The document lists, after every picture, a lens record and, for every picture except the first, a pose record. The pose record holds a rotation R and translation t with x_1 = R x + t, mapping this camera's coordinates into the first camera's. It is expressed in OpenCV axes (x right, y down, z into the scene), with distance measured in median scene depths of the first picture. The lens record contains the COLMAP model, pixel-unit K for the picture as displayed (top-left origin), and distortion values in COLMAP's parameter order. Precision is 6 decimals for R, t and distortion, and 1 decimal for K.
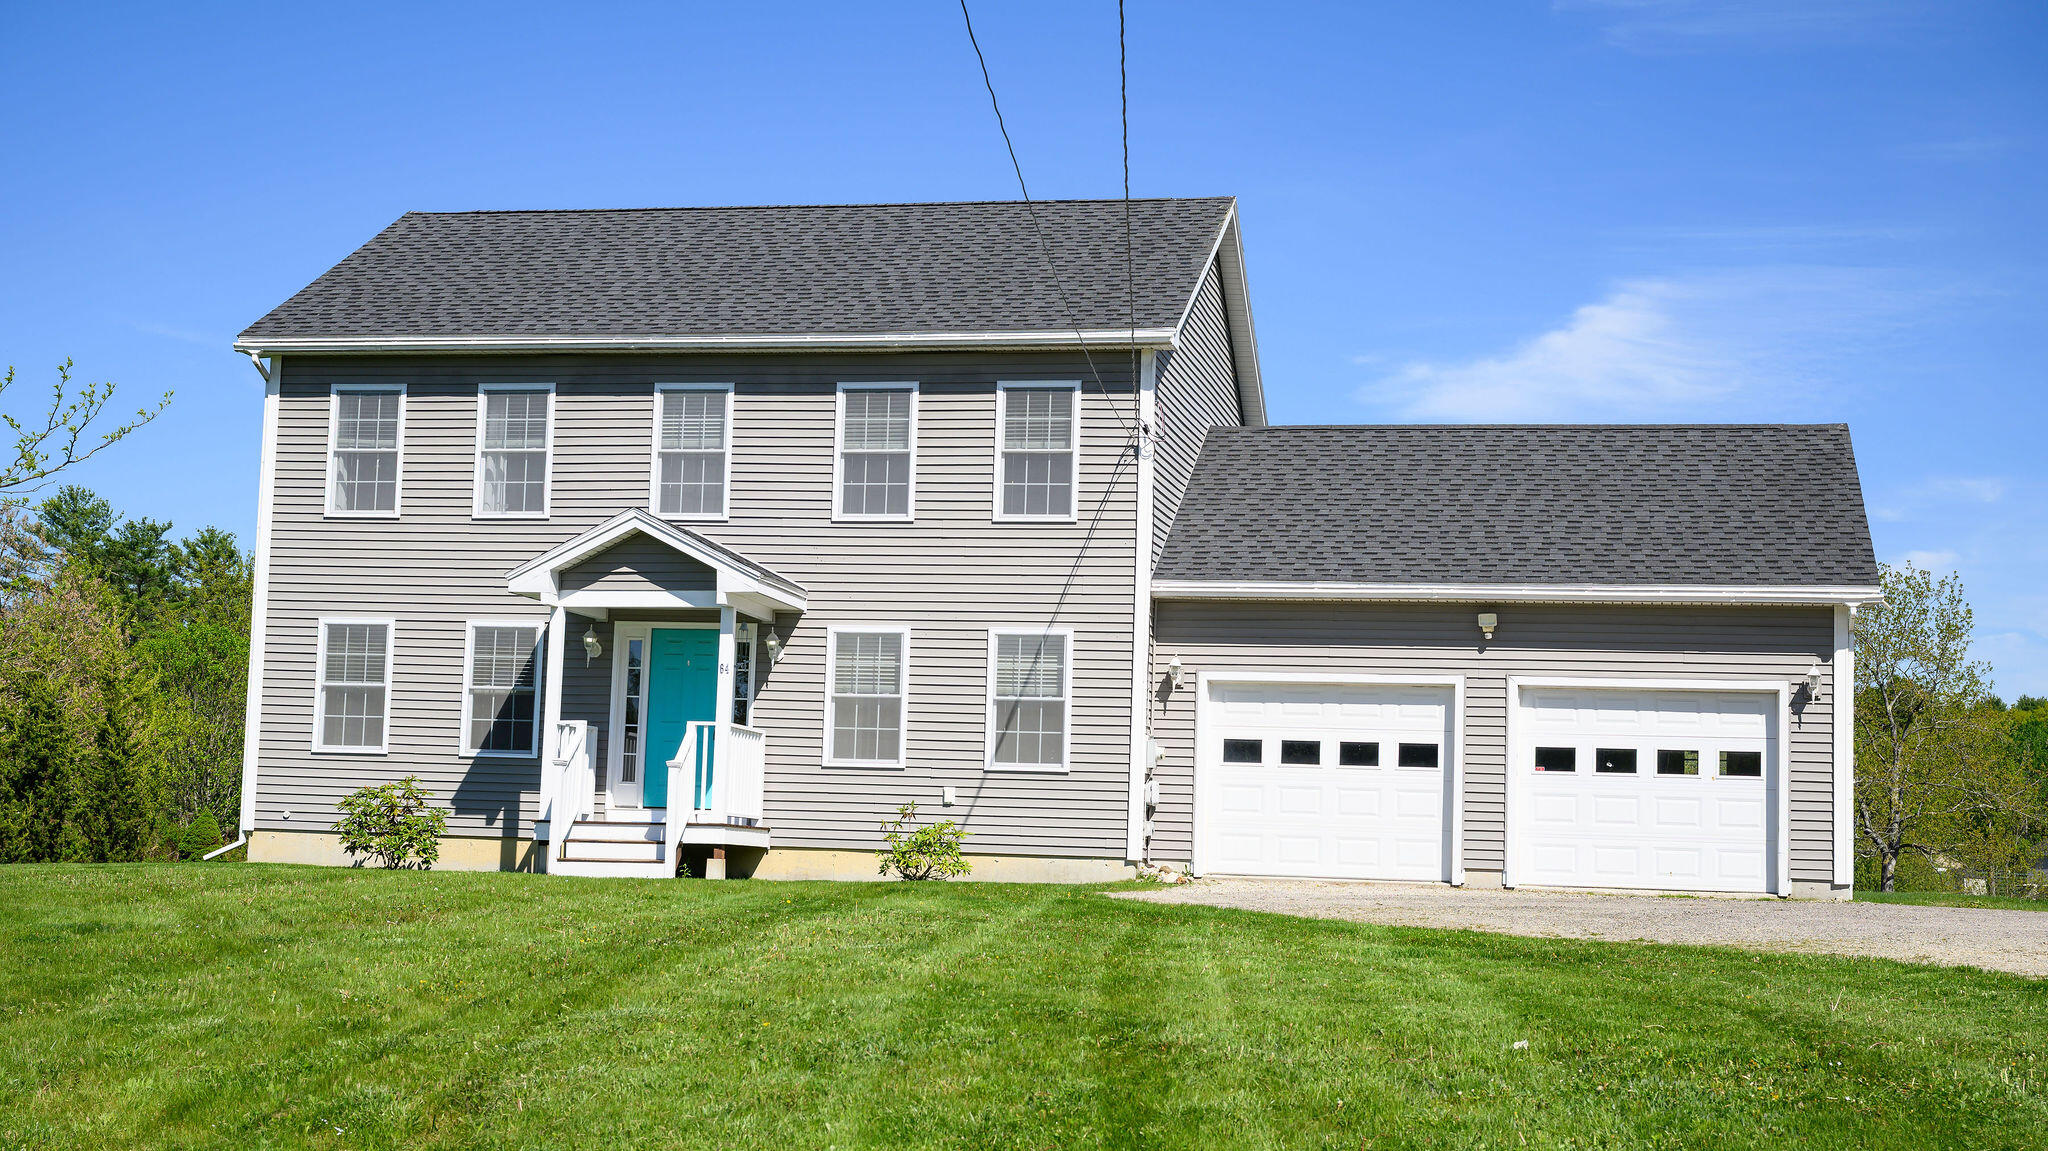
lens RADIAL K [[2817.2, 0, 1024.0], [0, 2817.2, 575.5], [0, 0, 1]] dist [0.019423, -0.005688]
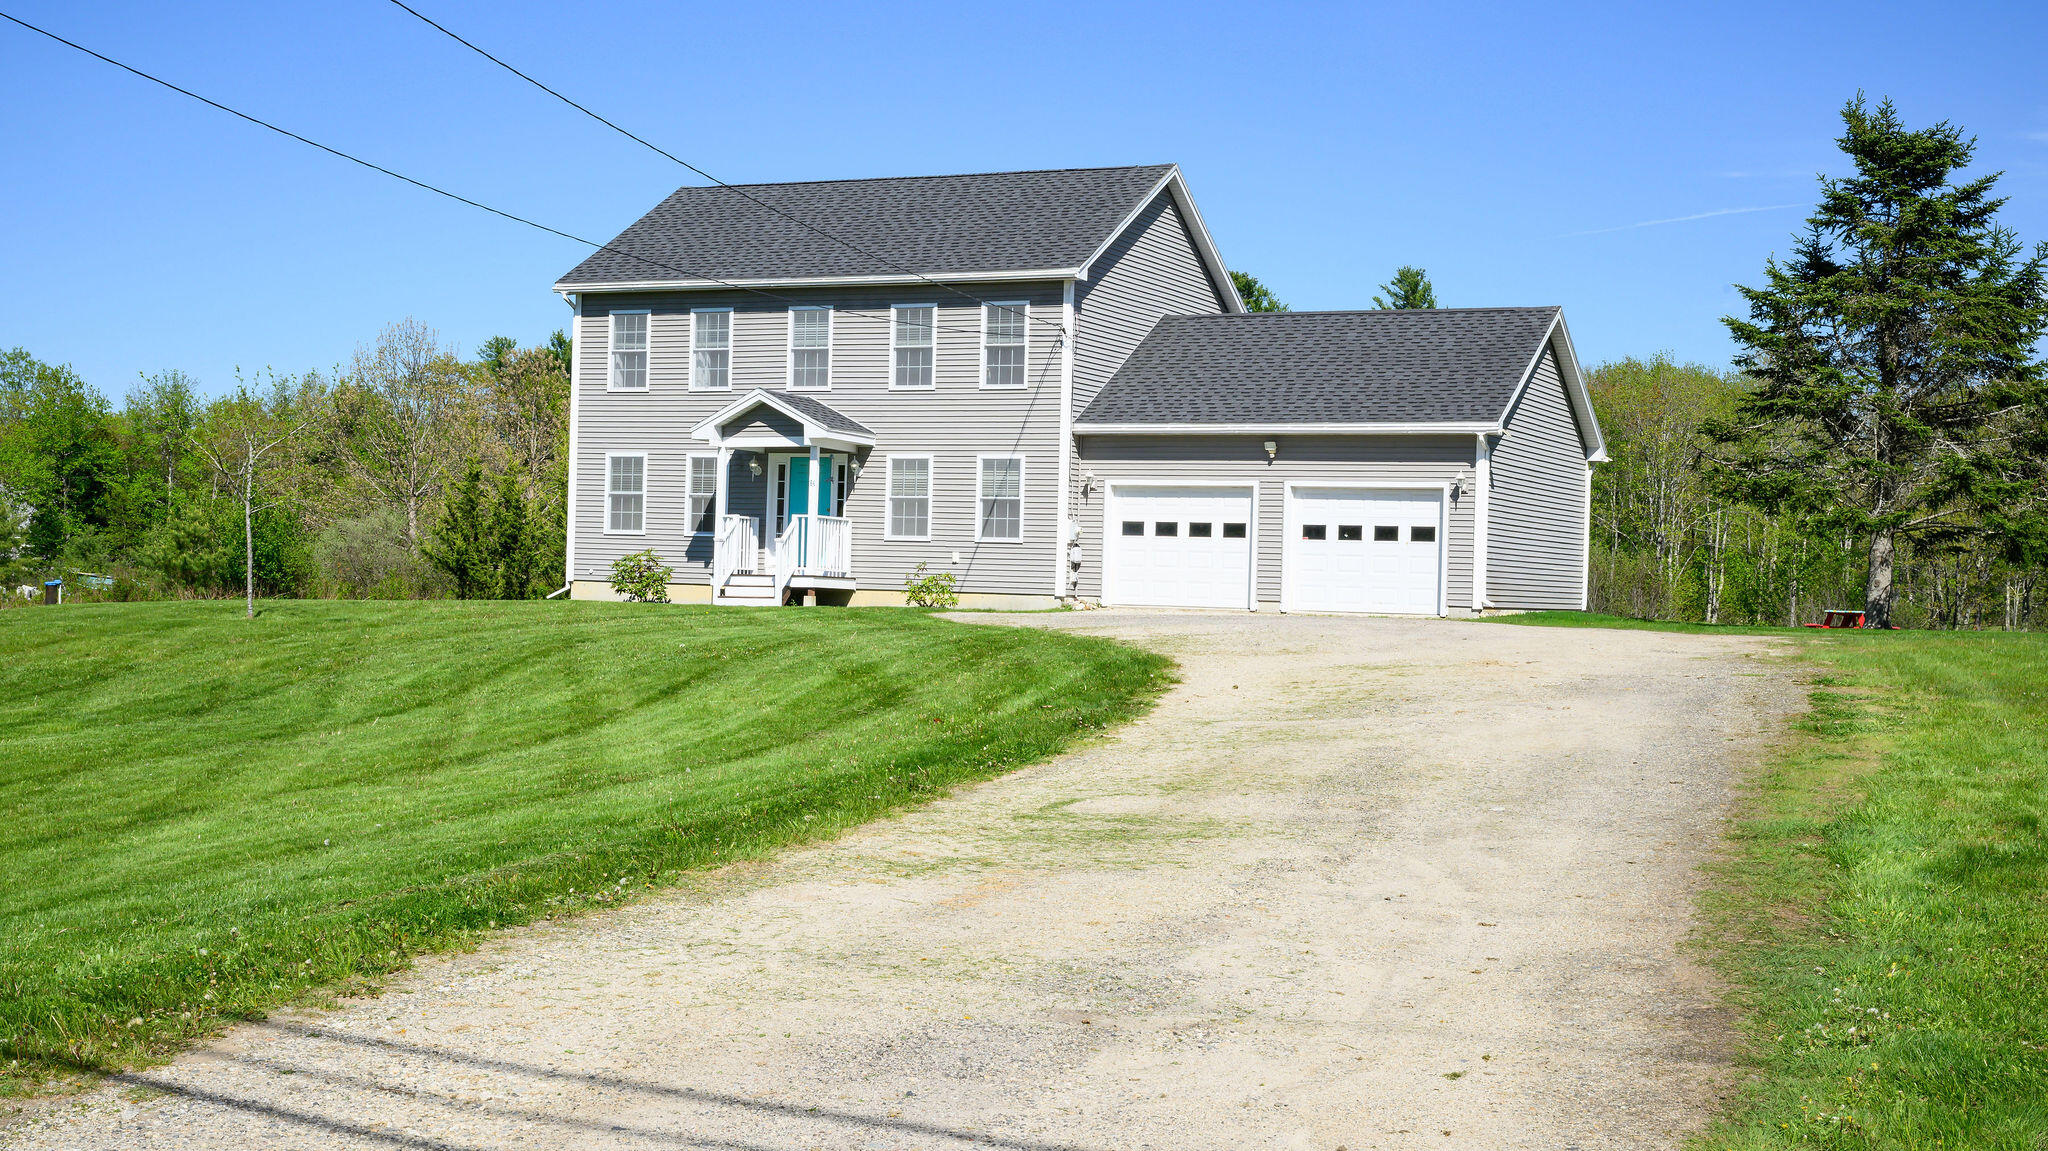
lens RADIAL K [[2817.2, 0, 1024.0], [0, 2817.2, 575.5], [0, 0, 1]] dist [0.019423, -0.005688]
pose [[0.970875, -0.005791, -0.239516, 0.402516], [0.026376, 0.996215, 0.082828, -0.045980], [0.238130, -0.086733, 0.967353, -0.575100]]
